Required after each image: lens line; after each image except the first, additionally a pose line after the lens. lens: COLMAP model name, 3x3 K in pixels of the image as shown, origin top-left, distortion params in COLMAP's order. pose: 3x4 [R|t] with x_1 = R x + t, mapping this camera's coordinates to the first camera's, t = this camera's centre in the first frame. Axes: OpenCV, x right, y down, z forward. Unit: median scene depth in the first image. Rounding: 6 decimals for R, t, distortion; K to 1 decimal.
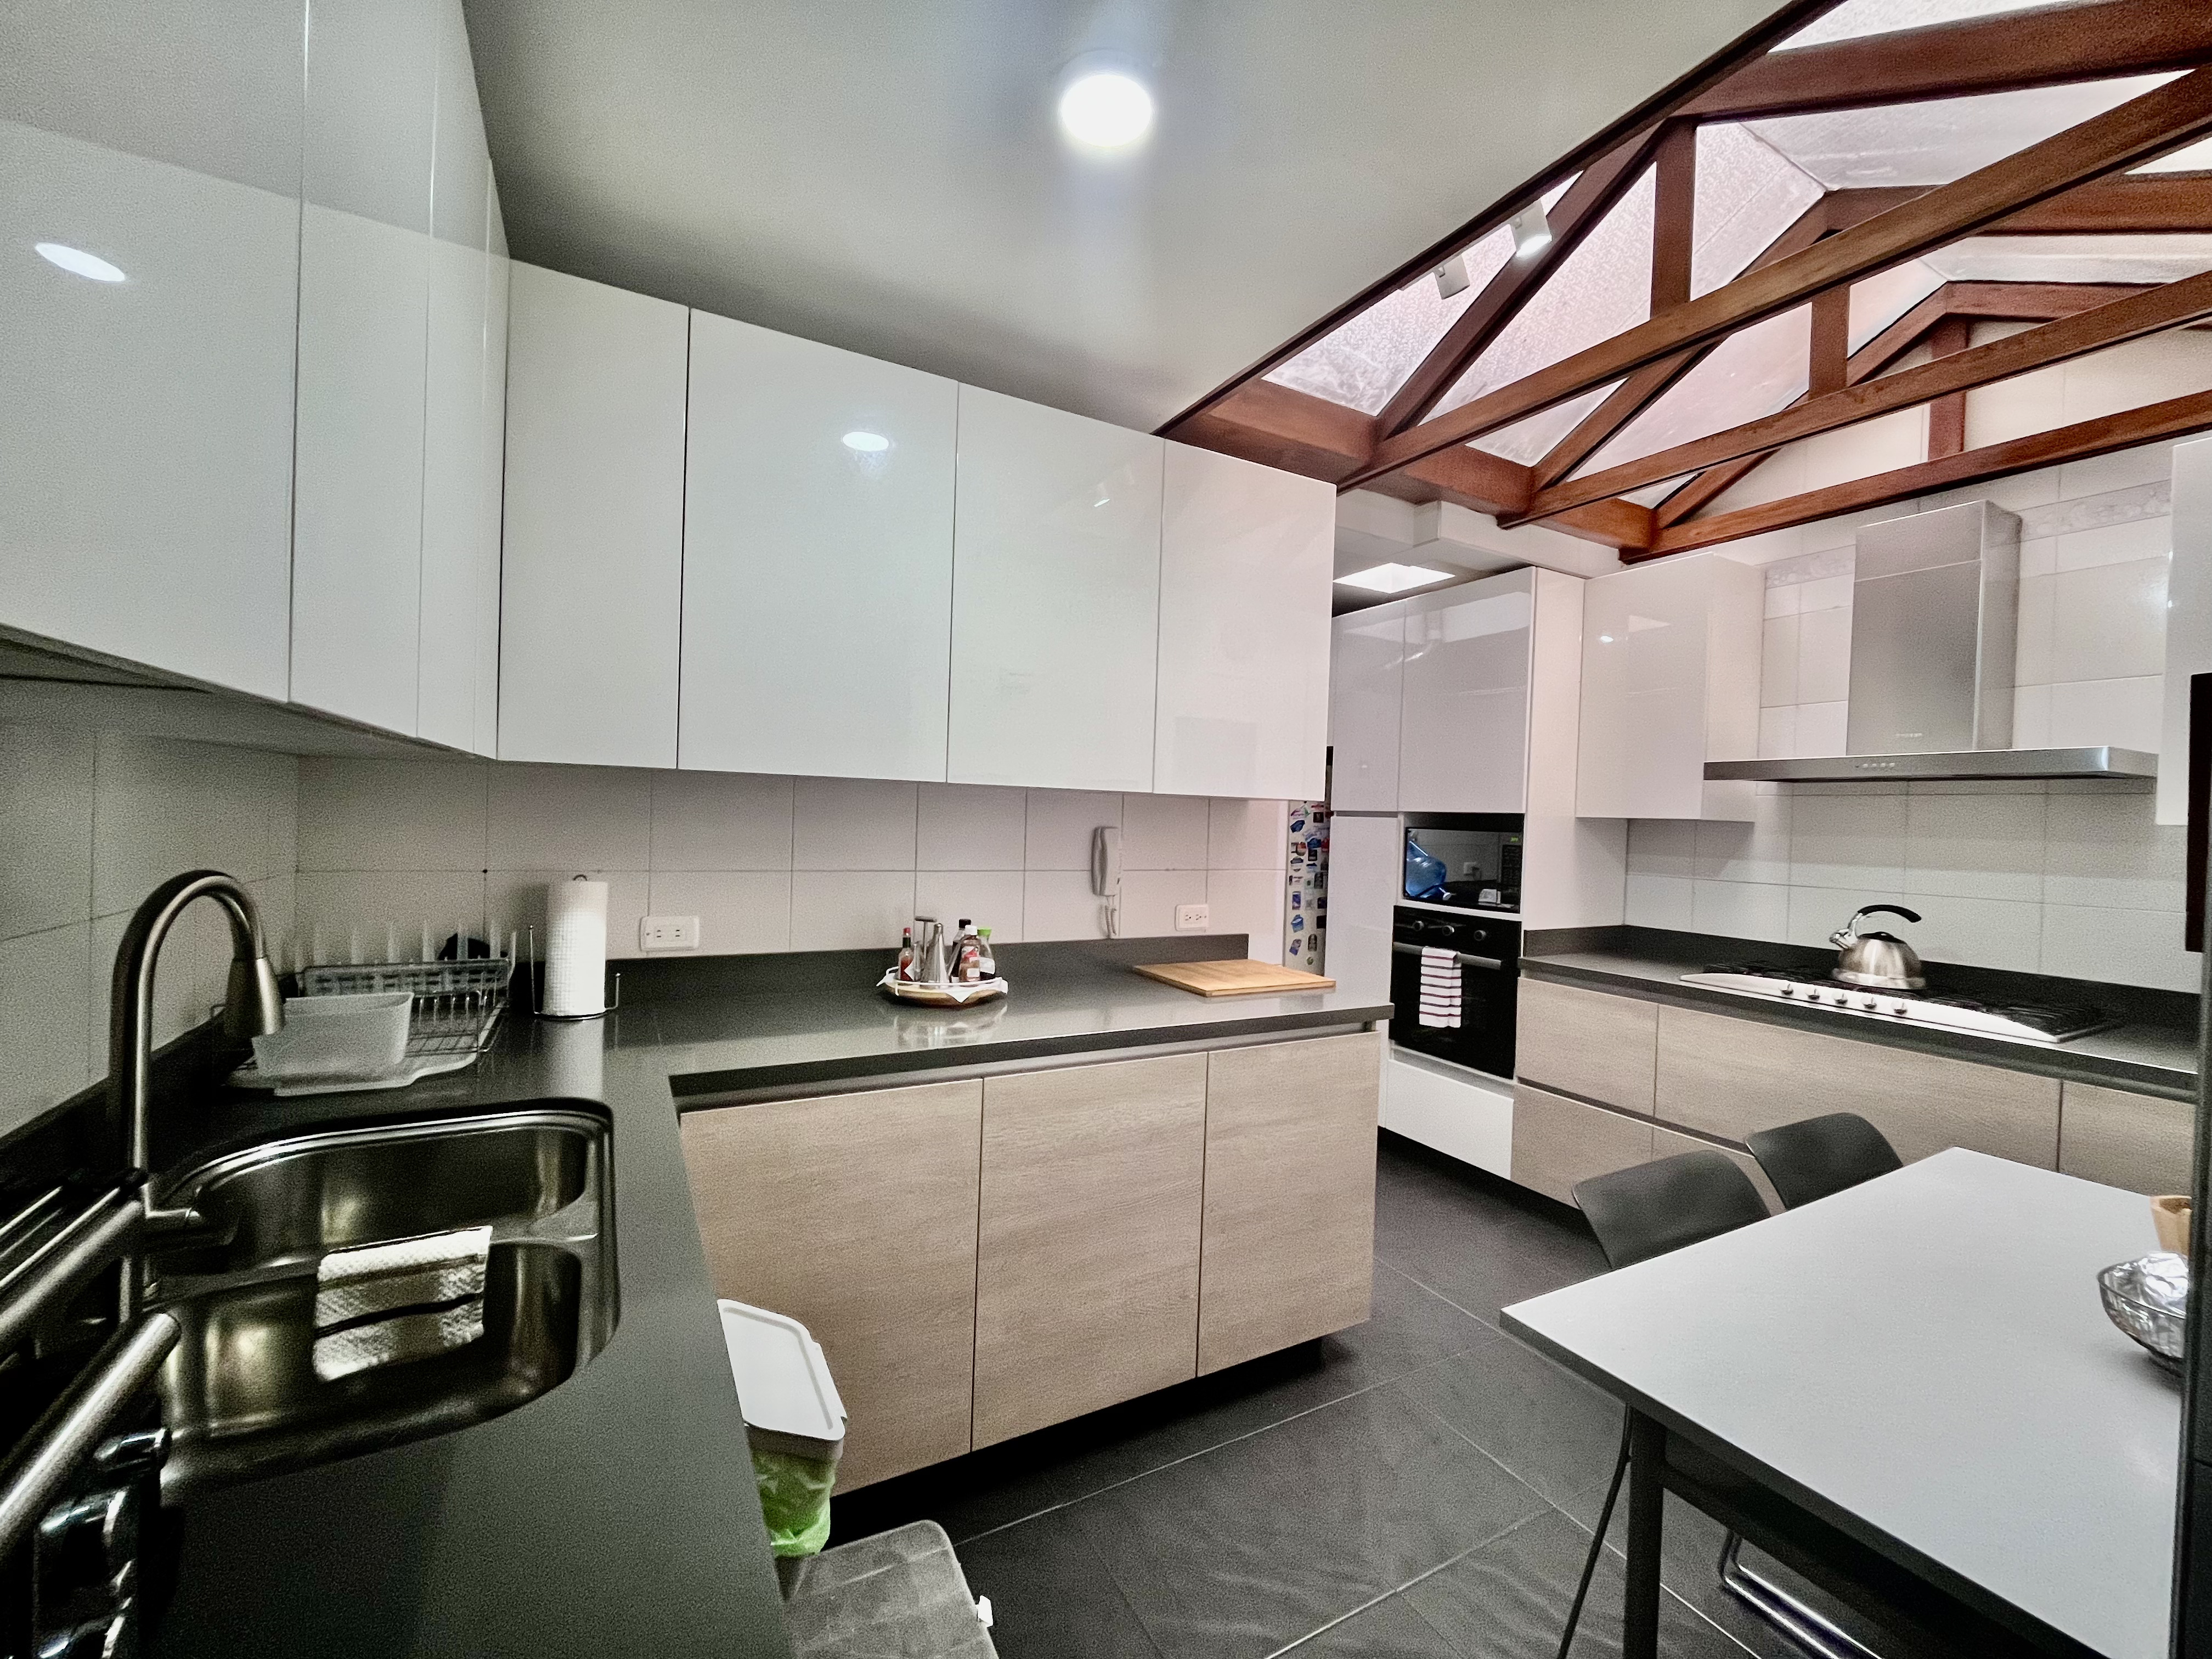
lens RADIAL K [[900.2, 0, 1107.0], [0, 900.2, 828.0], [0, 0, 1]] dist [-0.000505, -0.000540]
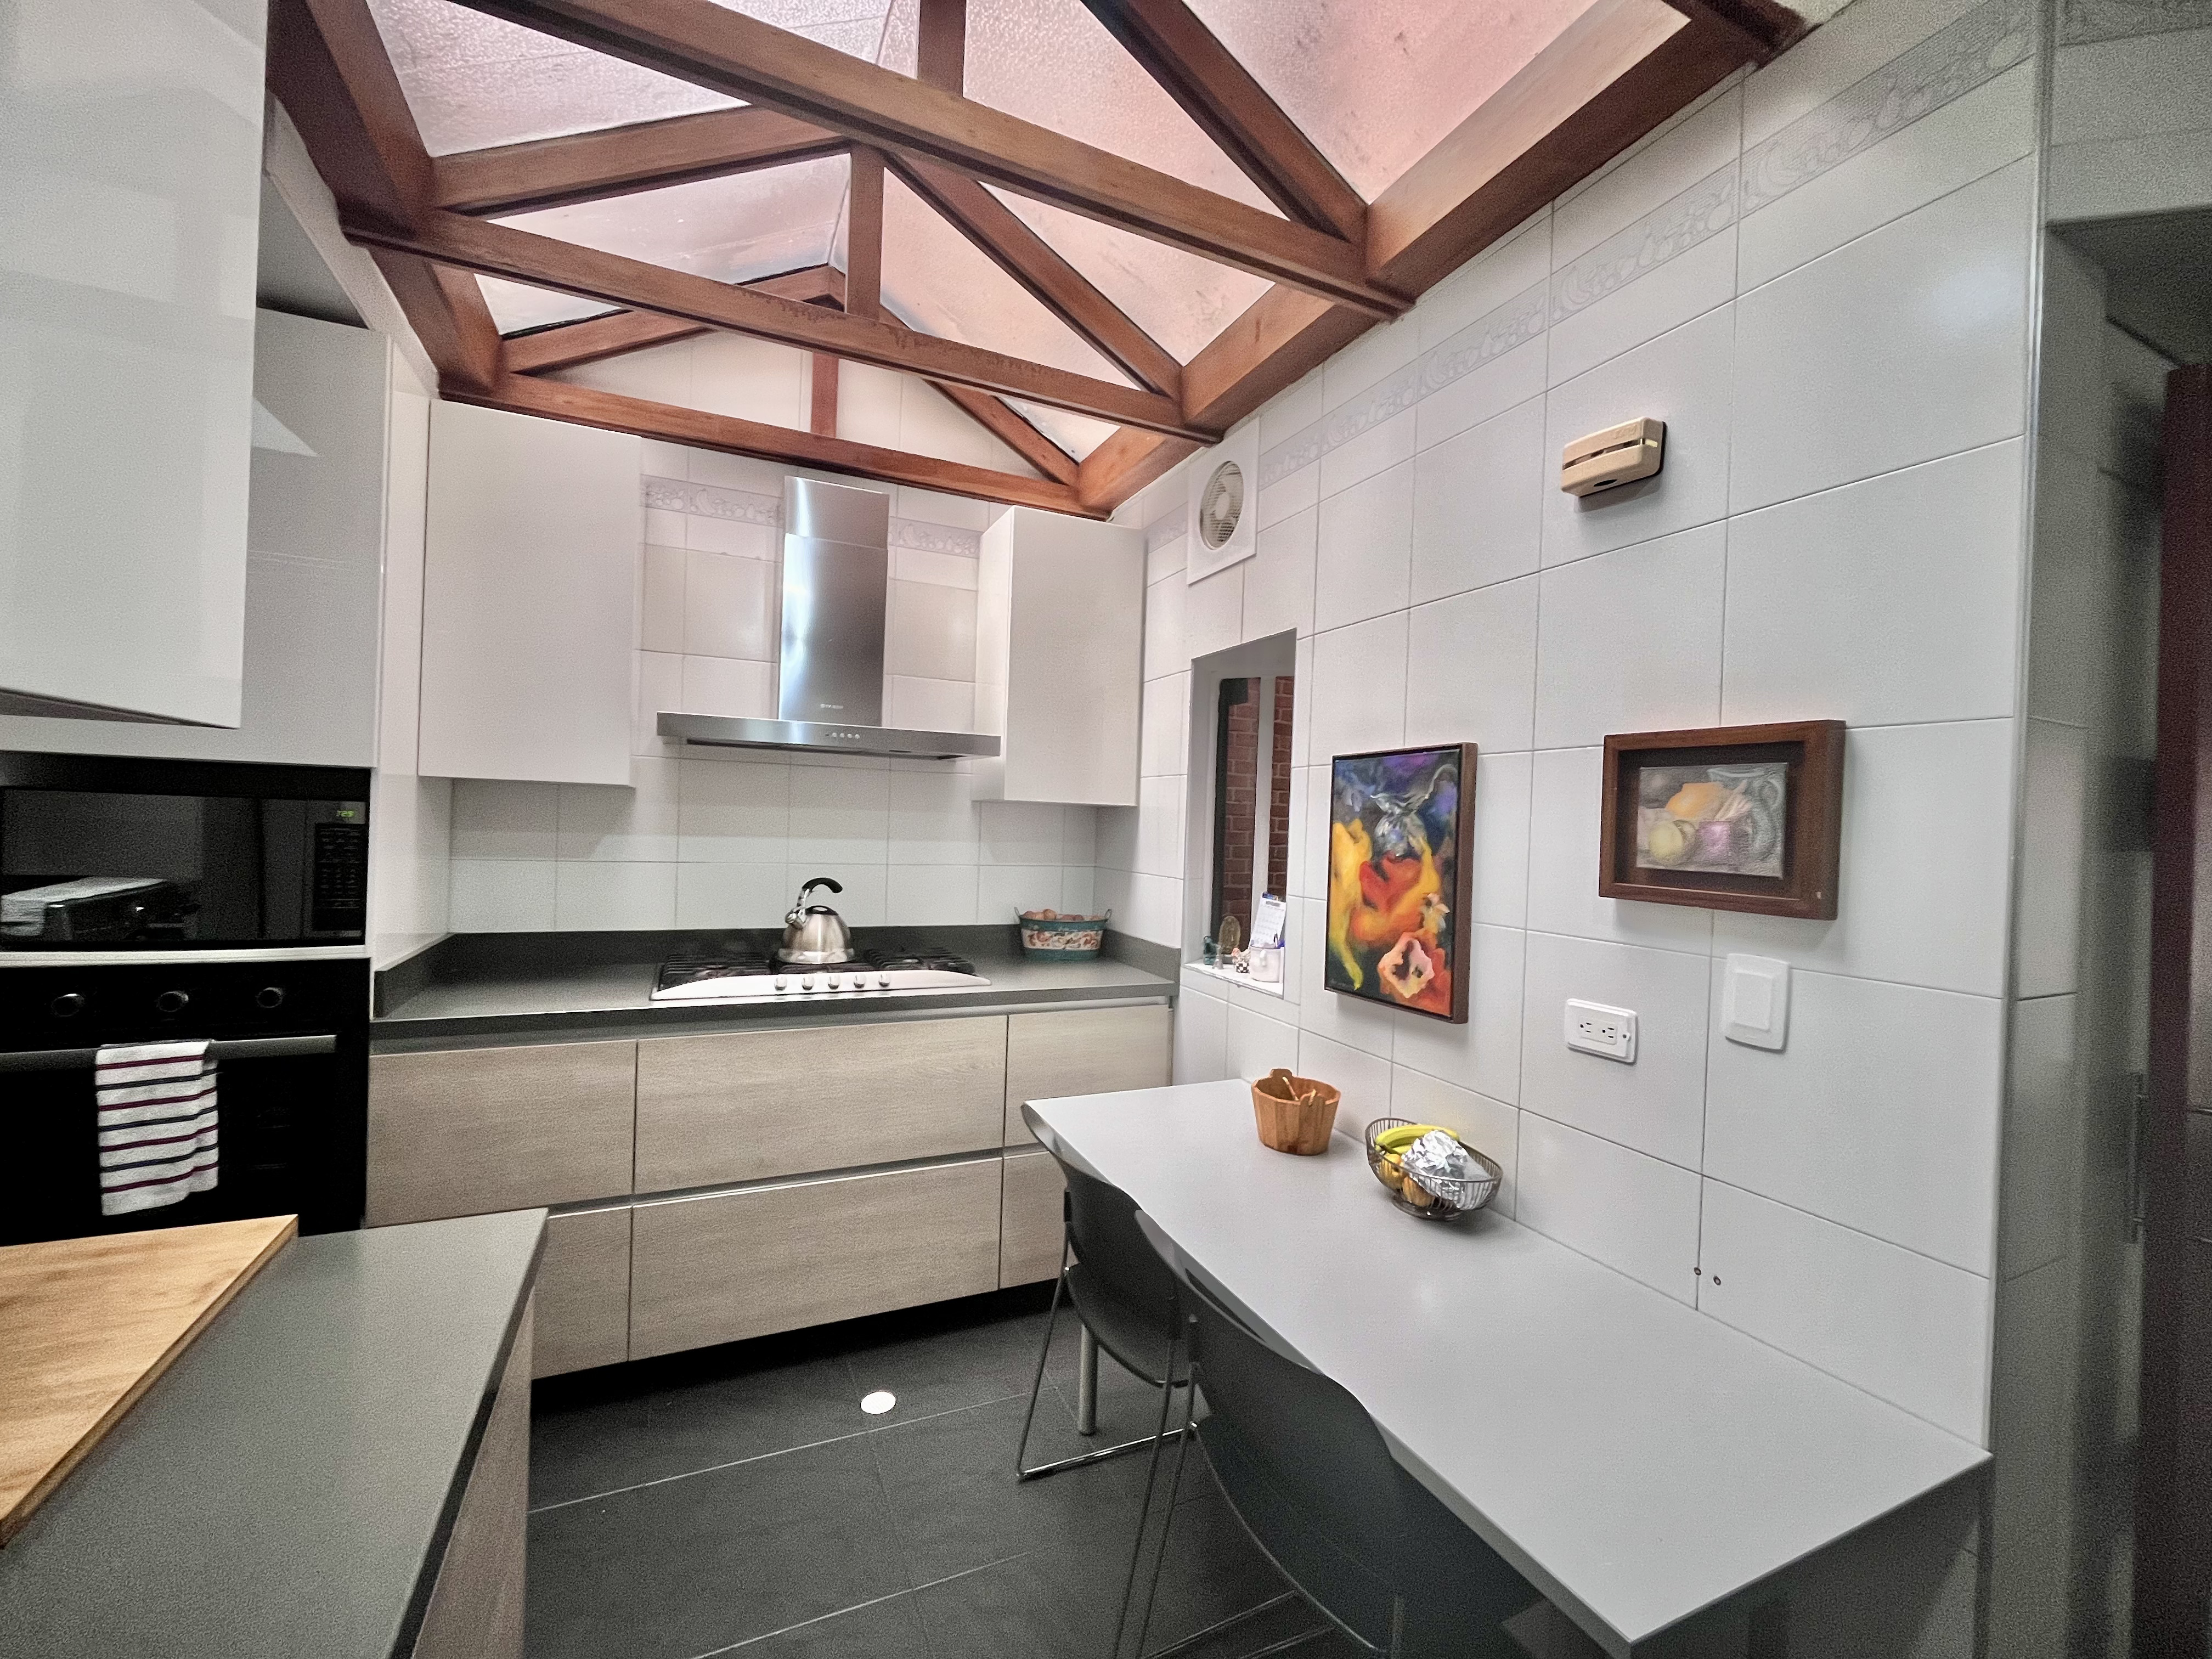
lens RADIAL K [[900.2, 0, 1104.4], [0, 900.2, 825.3], [0, 0, 1]] dist [-0.000505, -0.000540]
pose [[0.082128, -0.030194, 0.996164, -0.065535], [-0.020979, 0.999267, 0.032018, -0.007490], [-0.996401, -0.023528, 0.081434, 0.493882]]
